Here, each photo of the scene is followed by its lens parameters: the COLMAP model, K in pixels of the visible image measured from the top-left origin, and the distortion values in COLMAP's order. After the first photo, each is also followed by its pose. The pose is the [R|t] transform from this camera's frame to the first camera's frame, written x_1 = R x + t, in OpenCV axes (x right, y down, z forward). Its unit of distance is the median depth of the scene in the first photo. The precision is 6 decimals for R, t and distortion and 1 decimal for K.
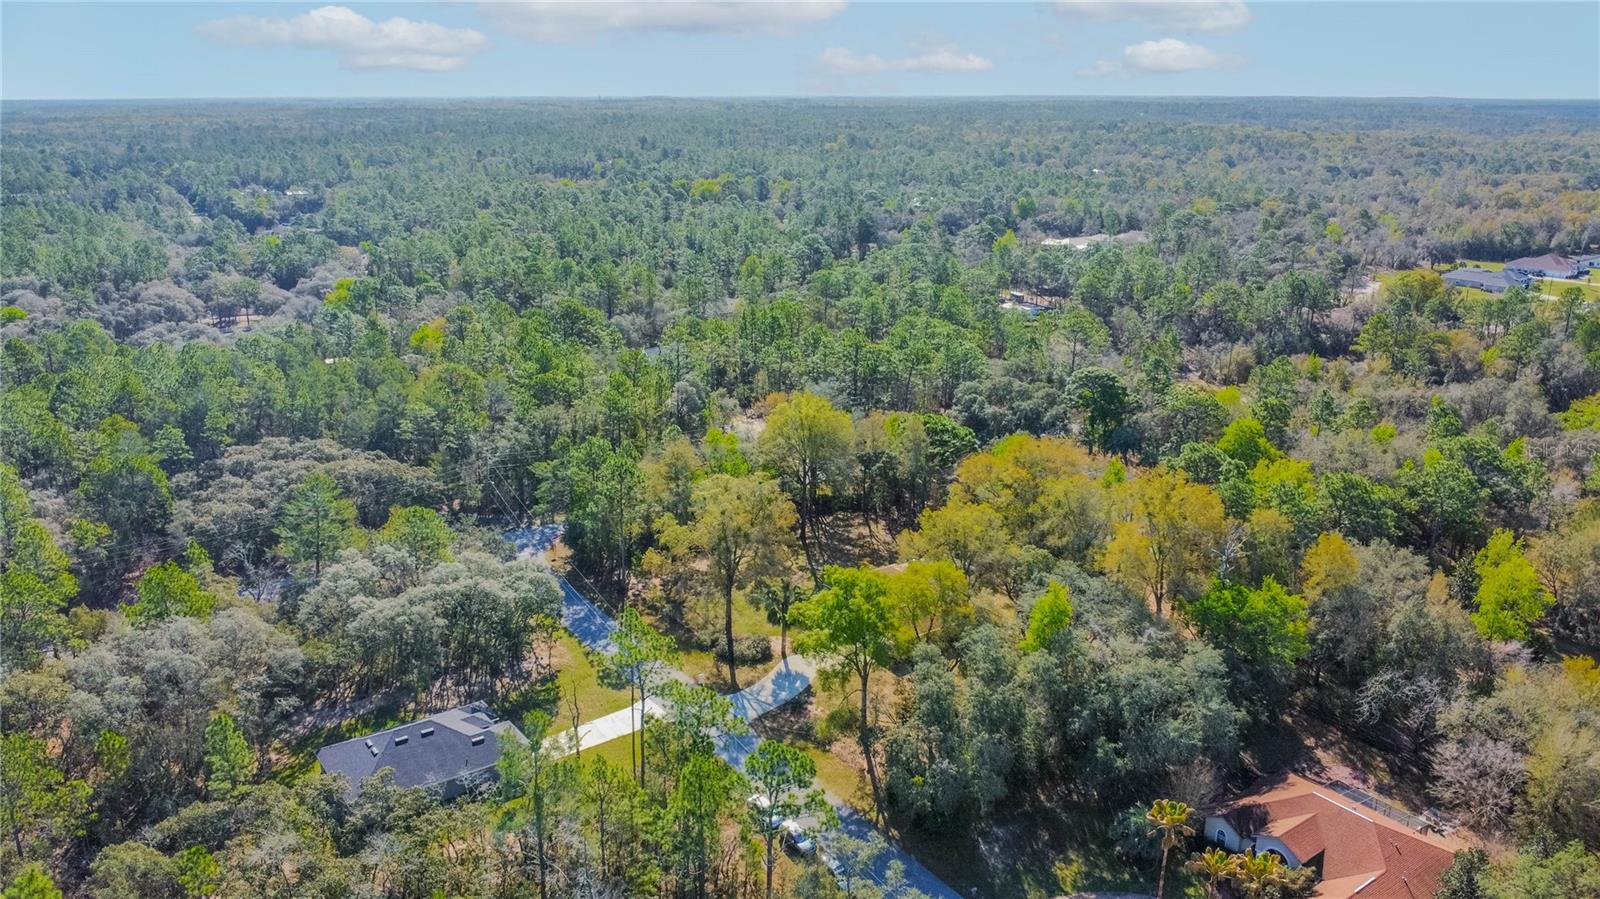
lens RADIAL K [[1194.1, 0, 772.8], [0, 1194.1, 450.6], [0, 0, 1]] dist [-0.033528, -0.004385]
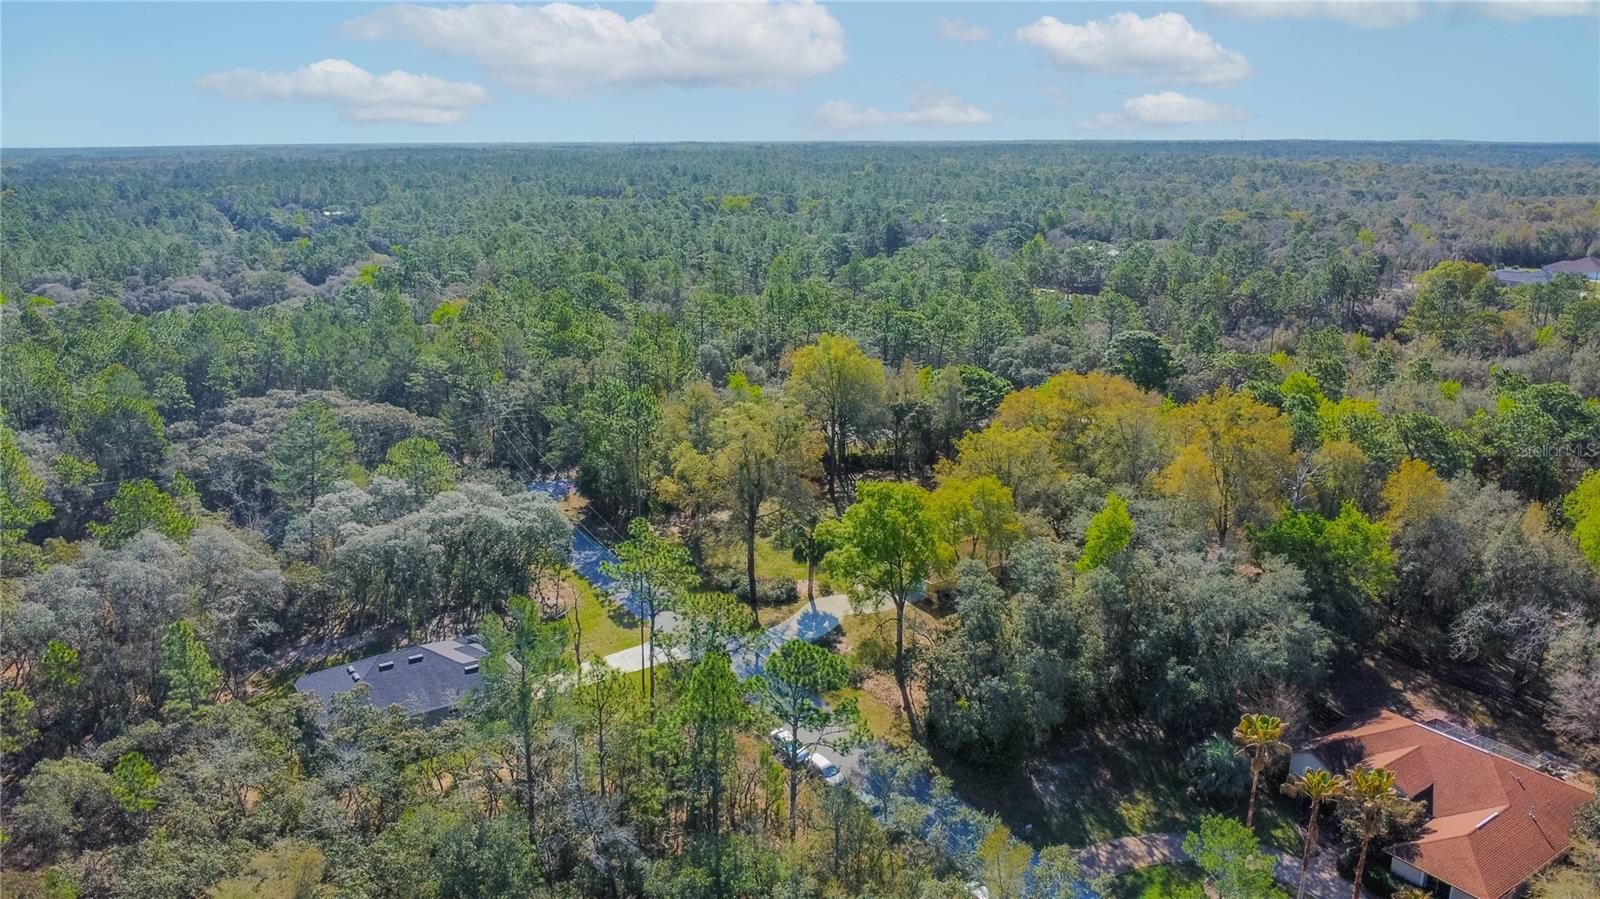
lens RADIAL K [[1167.8, 0, 773.0], [0, 1167.8, 445.7], [0, 0, 1]] dist [-0.033314, -0.004127]
pose [[0.999717, 0.002544, -0.023670, 0.001026], [-0.003315, 0.999463, -0.032594, 0.071512], [0.023574, 0.032663, 0.999188, 0.081807]]
